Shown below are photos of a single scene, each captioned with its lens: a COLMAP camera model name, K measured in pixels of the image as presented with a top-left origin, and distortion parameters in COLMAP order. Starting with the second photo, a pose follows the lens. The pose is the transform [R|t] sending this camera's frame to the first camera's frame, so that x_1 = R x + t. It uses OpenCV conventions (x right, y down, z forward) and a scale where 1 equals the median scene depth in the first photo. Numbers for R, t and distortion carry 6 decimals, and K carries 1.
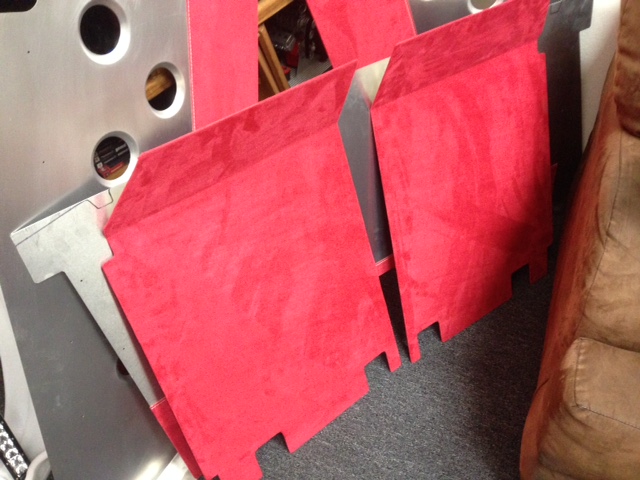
lens RADIAL K [[600.9, 0, 320.0], [0, 600.9, 240.0], [0, 0, 1]] dist [0.064554, -0.002031]
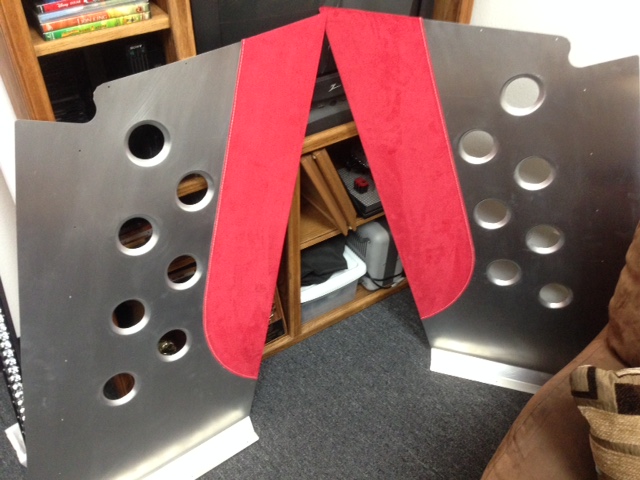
lens RADIAL K [[619.0, 0, 319.0], [0, 619.0, 257.1], [0, 0, 1]] dist [-0.006565, -0.004809]
pose [[0.909123, 0.284801, -0.303948, 0.330139], [-0.307348, 0.951184, -0.028027, -0.136513], [0.281129, 0.118898, 0.952276, -0.091784]]
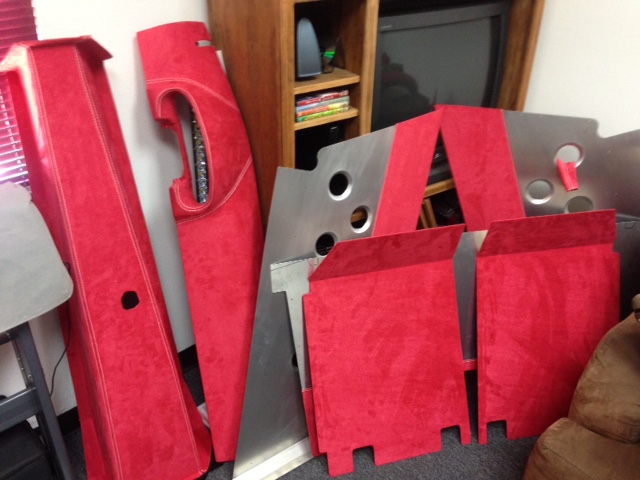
lens RADIAL K [[600.9, 0, 320.0], [0, 600.9, 240.0], [0, 0, 1]] dist [0.064554, -0.002031]
pose [[0.917103, 0.207487, -0.340399, 0.235933], [-0.291143, 0.931890, -0.216373, 0.213044], [0.272320, 0.297541, 0.915047, -0.611123]]
